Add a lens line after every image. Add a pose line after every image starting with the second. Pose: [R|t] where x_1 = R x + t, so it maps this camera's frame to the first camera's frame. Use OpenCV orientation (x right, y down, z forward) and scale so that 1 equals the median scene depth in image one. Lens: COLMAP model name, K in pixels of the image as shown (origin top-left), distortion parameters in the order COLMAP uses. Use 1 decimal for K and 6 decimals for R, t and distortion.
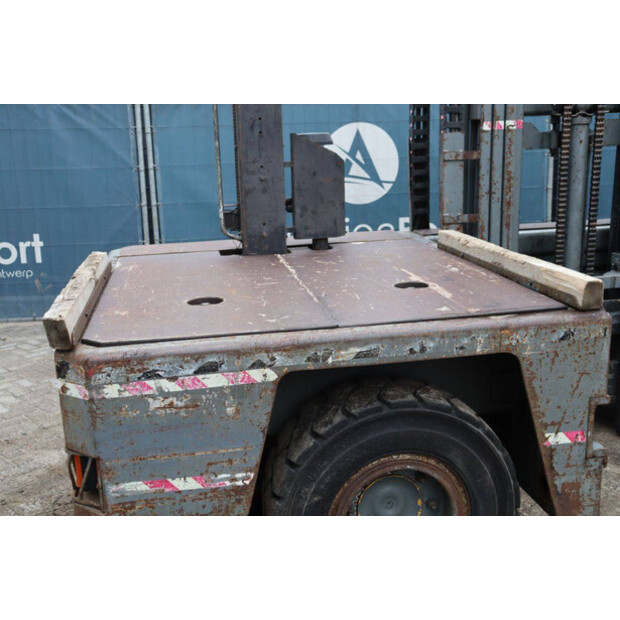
lens RADIAL K [[717.5, 0, 309.5], [0, 717.5, 308.1], [0, 0, 1]] dist [0.004843, 0.000000]
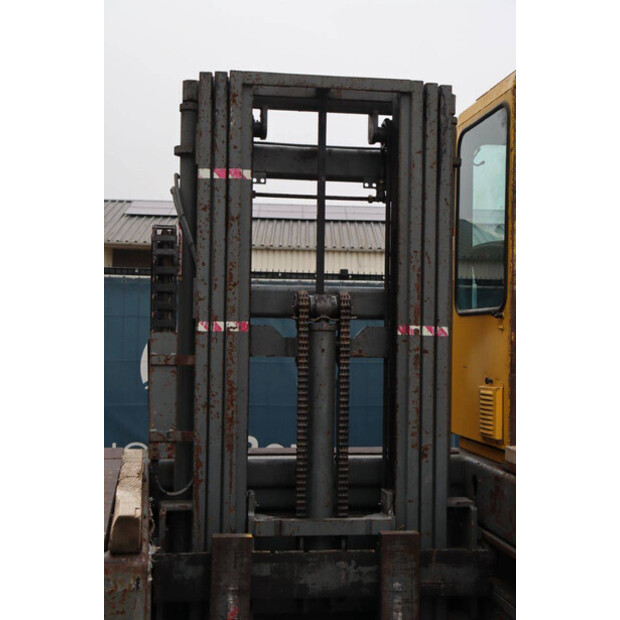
lens RADIAL K [[898.9, 0, 310.3], [0, 898.9, 310.3], [0, 0, 1]] dist [0.104145, 0.000000]
pose [[0.998791, 0.047771, -0.011616, 0.580867], [-0.049146, 0.963827, -0.261957, -0.003046], [-0.001318, 0.262211, 0.965010, -0.035107]]
